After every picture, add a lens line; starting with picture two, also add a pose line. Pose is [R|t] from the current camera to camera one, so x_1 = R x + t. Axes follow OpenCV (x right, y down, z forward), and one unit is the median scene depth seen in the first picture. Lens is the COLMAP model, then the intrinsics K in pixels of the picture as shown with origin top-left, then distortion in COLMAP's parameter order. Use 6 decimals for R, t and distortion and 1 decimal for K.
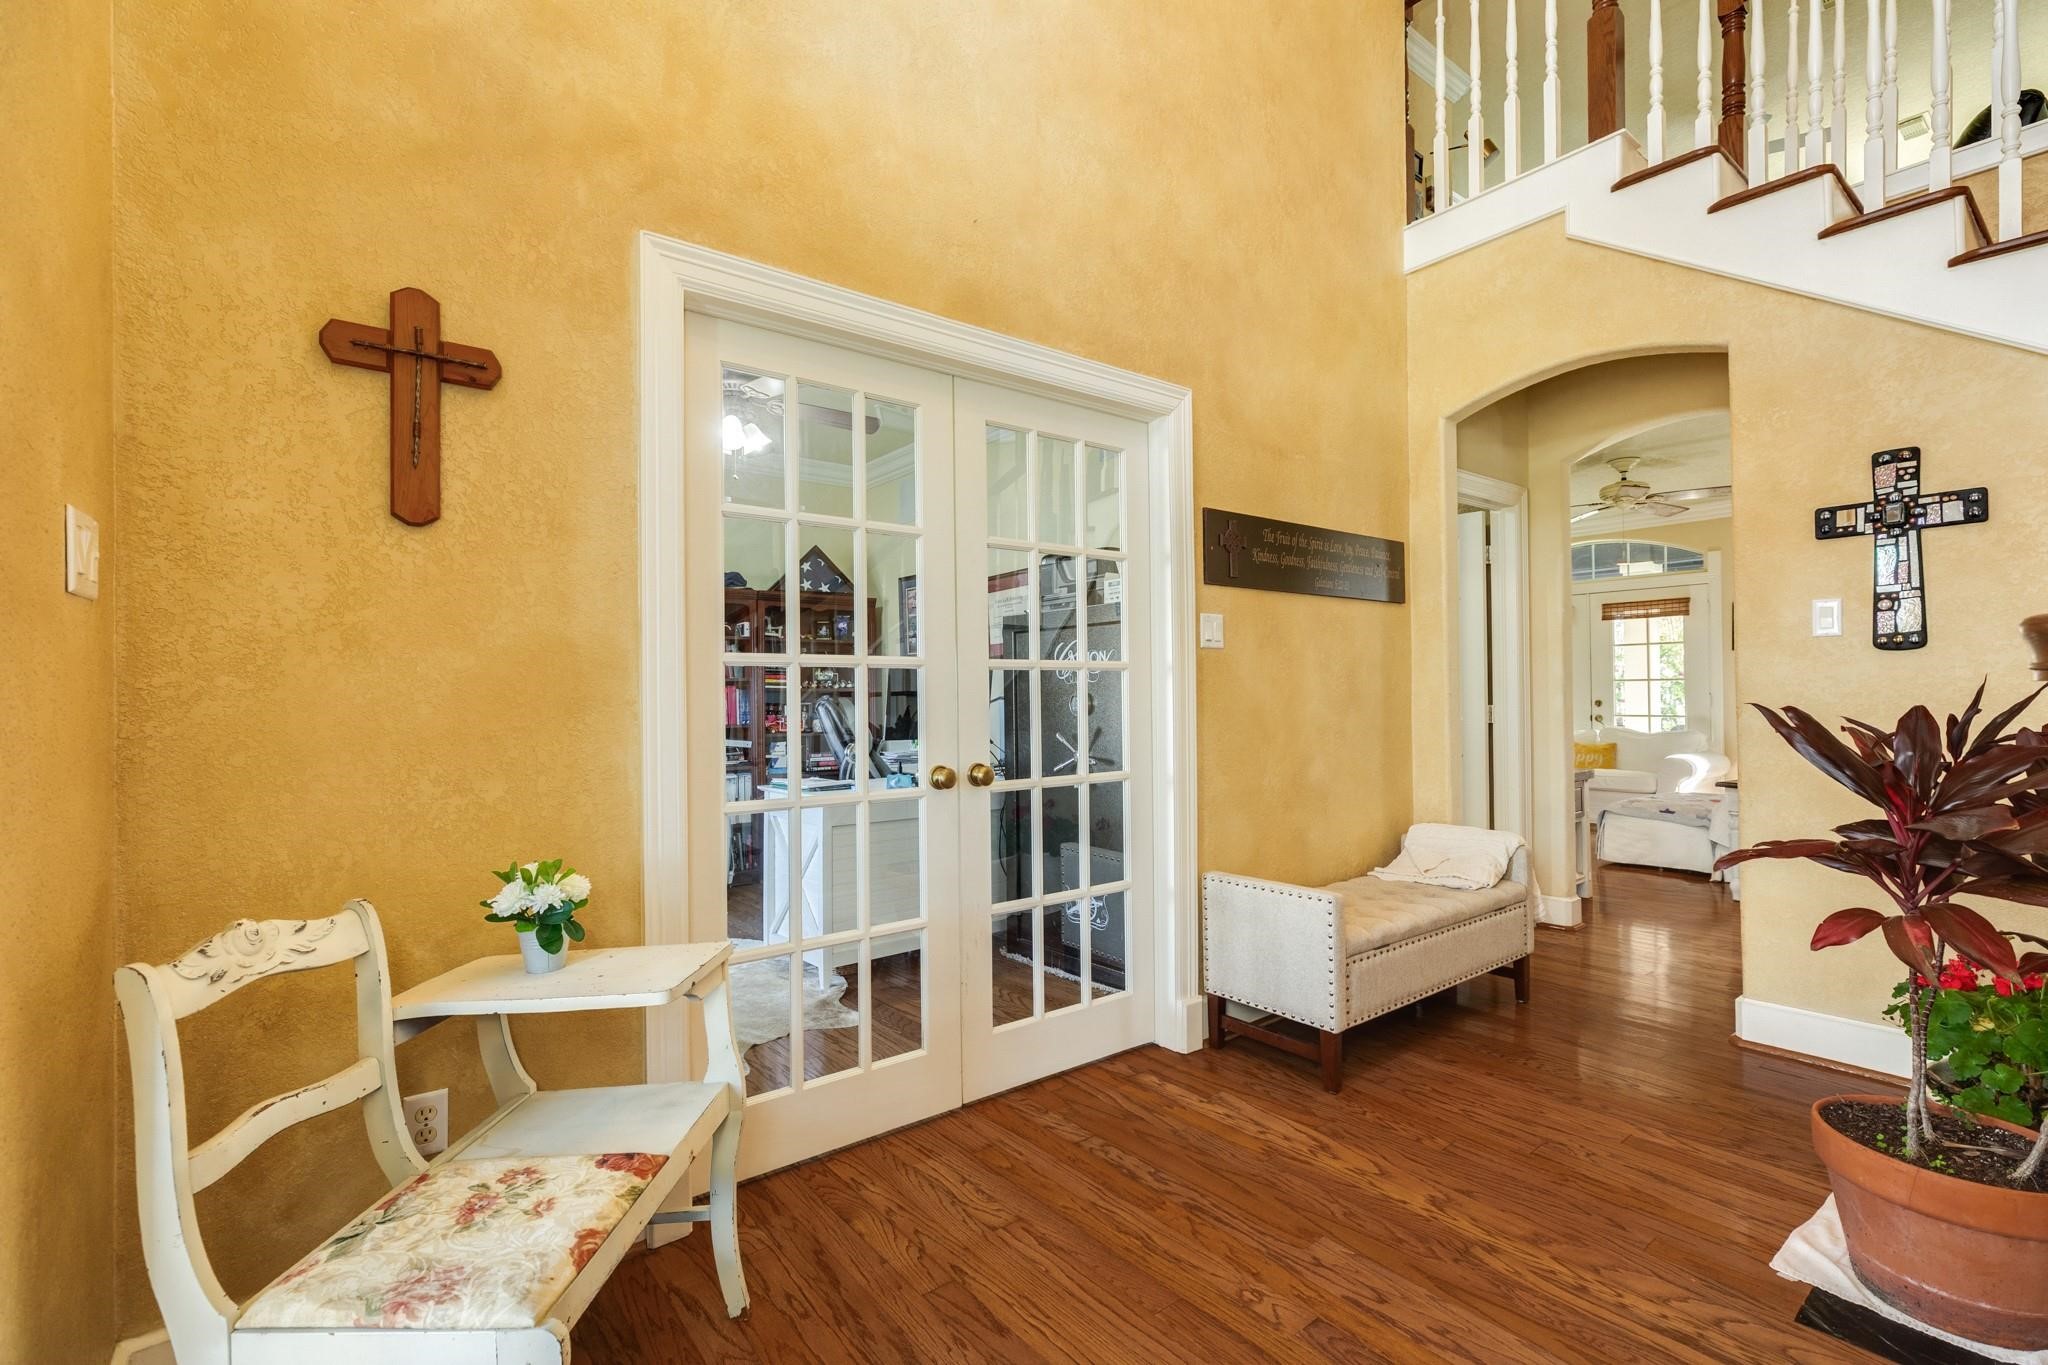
lens RADIAL K [[910.2, 0, 1018.7], [0, 910.2, 694.0], [0, 0, 1]] dist [-0.000323, 0.000152]
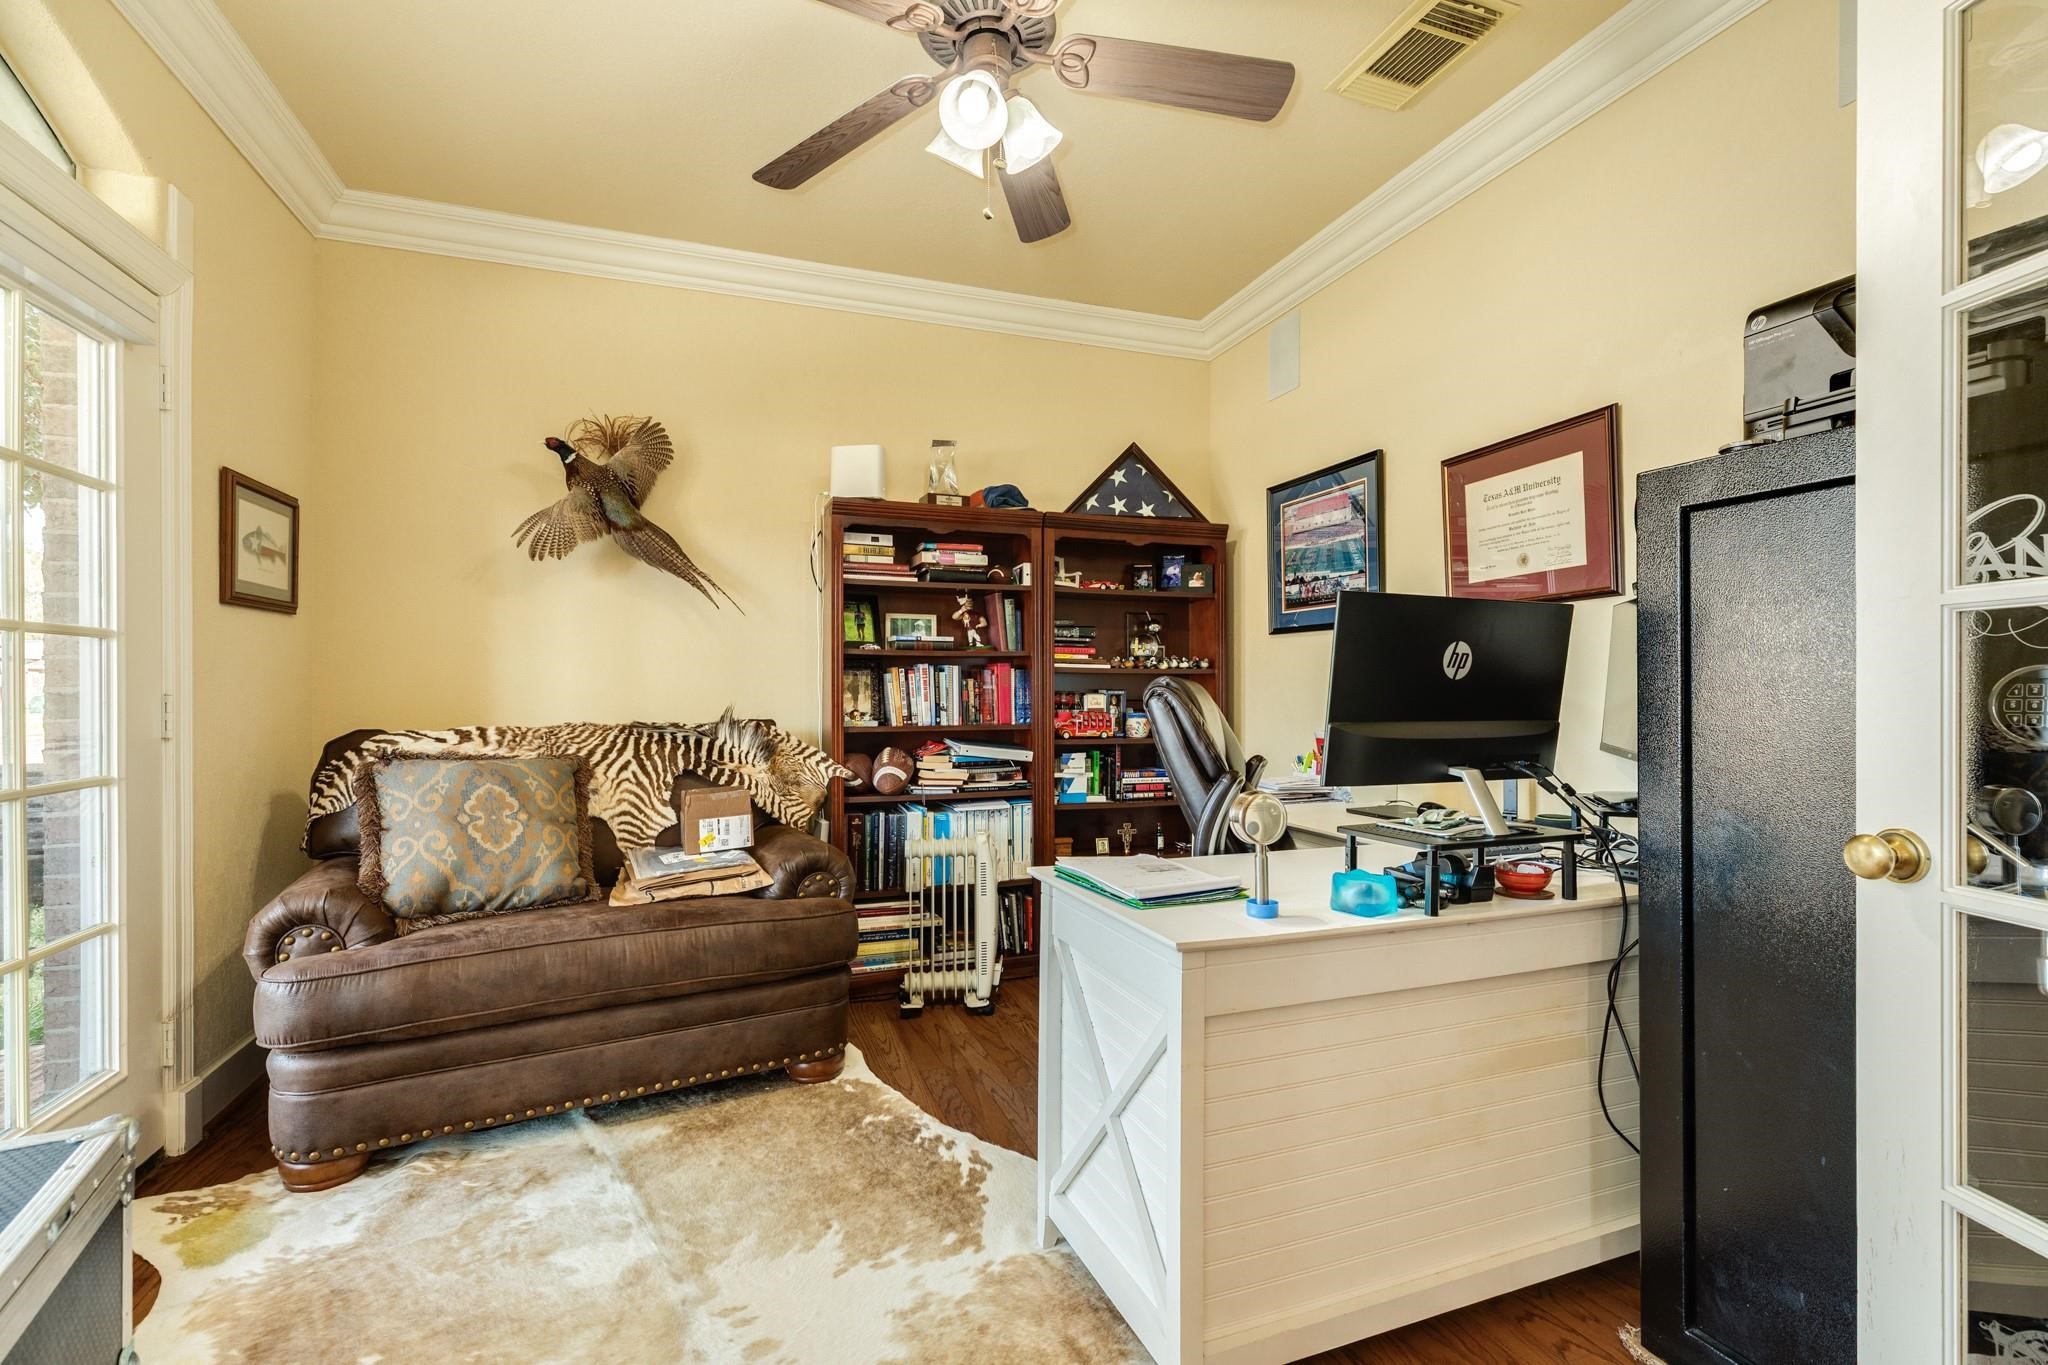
lens RADIAL K [[910.2, 0, 1025.9], [0, 910.2, 688.7], [0, 0, 1]] dist [-0.000323, 0.000152]
pose [[0.951602, 0.009842, -0.307175, -0.103169], [-0.008456, 0.999947, 0.005845, 0.004749], [0.307216, -0.002965, 0.951635, 0.393418]]
